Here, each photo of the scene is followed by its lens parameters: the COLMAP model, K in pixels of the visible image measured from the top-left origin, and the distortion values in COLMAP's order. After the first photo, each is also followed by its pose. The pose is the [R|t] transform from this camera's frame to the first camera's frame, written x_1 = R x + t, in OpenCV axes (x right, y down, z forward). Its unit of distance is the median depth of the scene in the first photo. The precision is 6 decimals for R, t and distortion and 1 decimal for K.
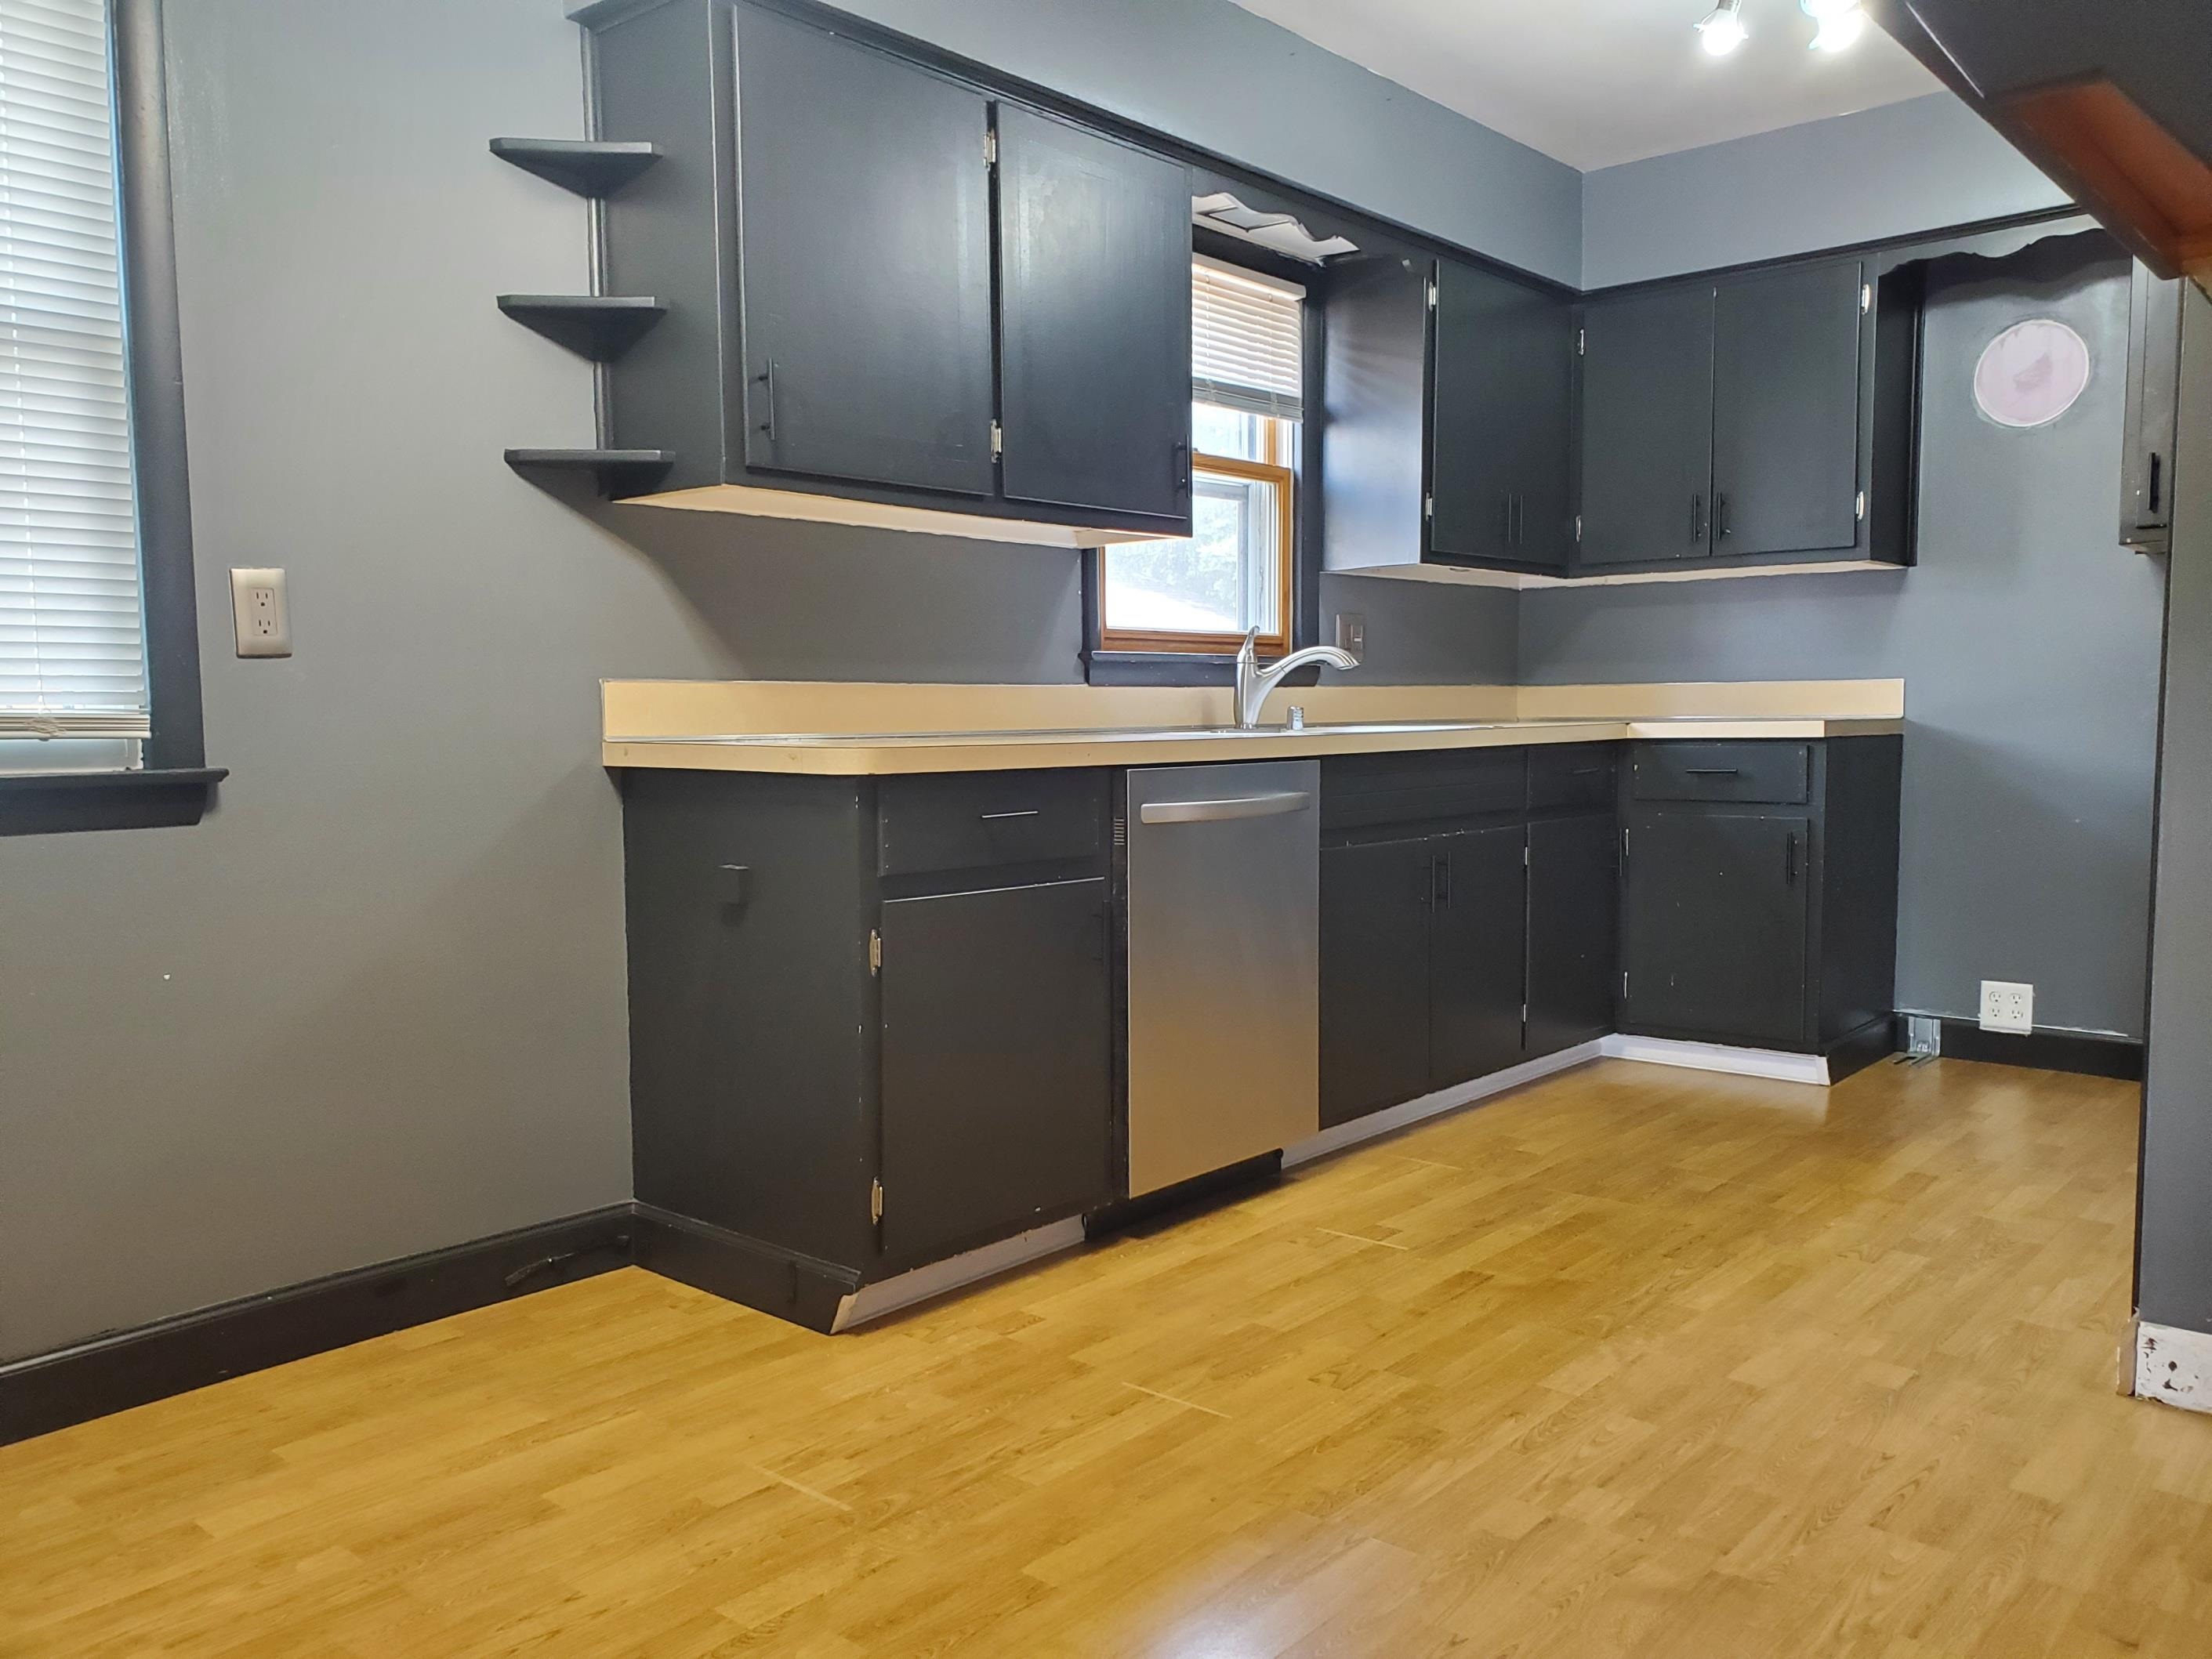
lens RADIAL K [[1737.2, 0, 1049.6], [0, 1737.2, 858.4], [0, 0, 1]] dist [0.012934, -0.012857]
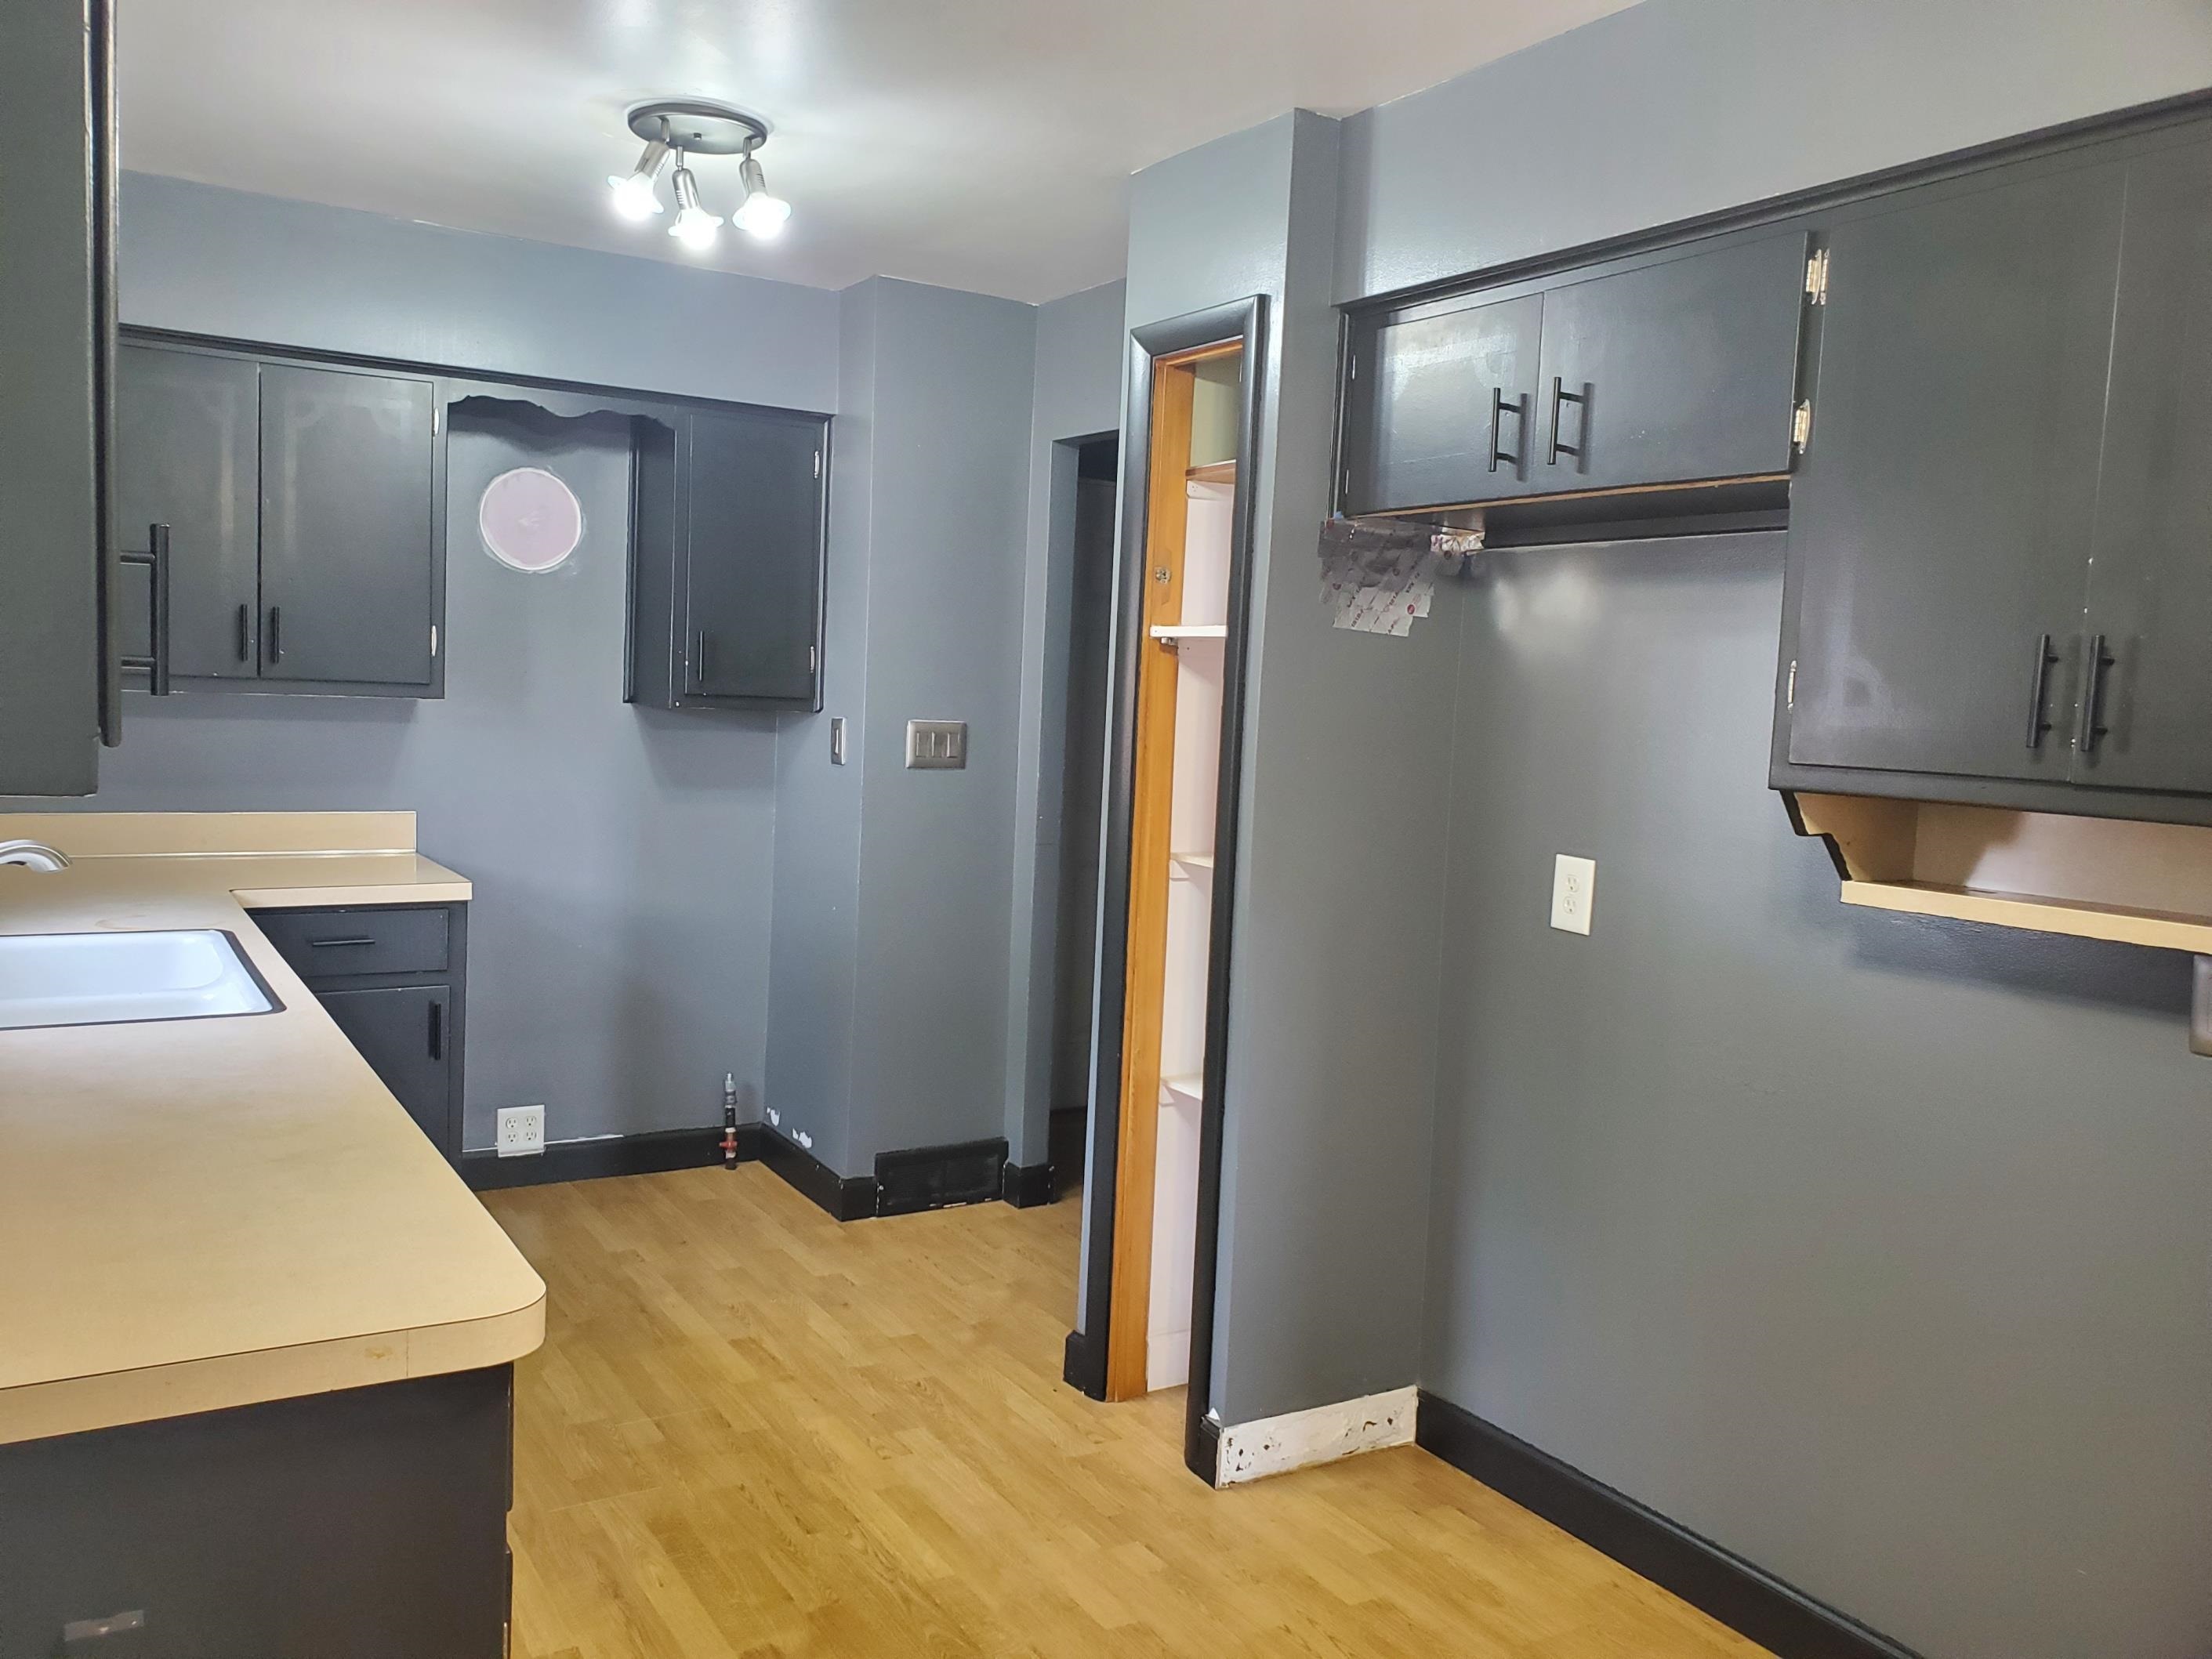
lens RADIAL K [[1737.2, 0, 1110.2], [0, 1737.2, 837.1], [0, 0, 1]] dist [0.012934, -0.012857]
pose [[0.277119, -0.063345, 0.958745, -0.466545], [0.033343, 0.997857, 0.056292, -0.190475], [-0.960257, 0.016368, 0.278637, 0.537524]]
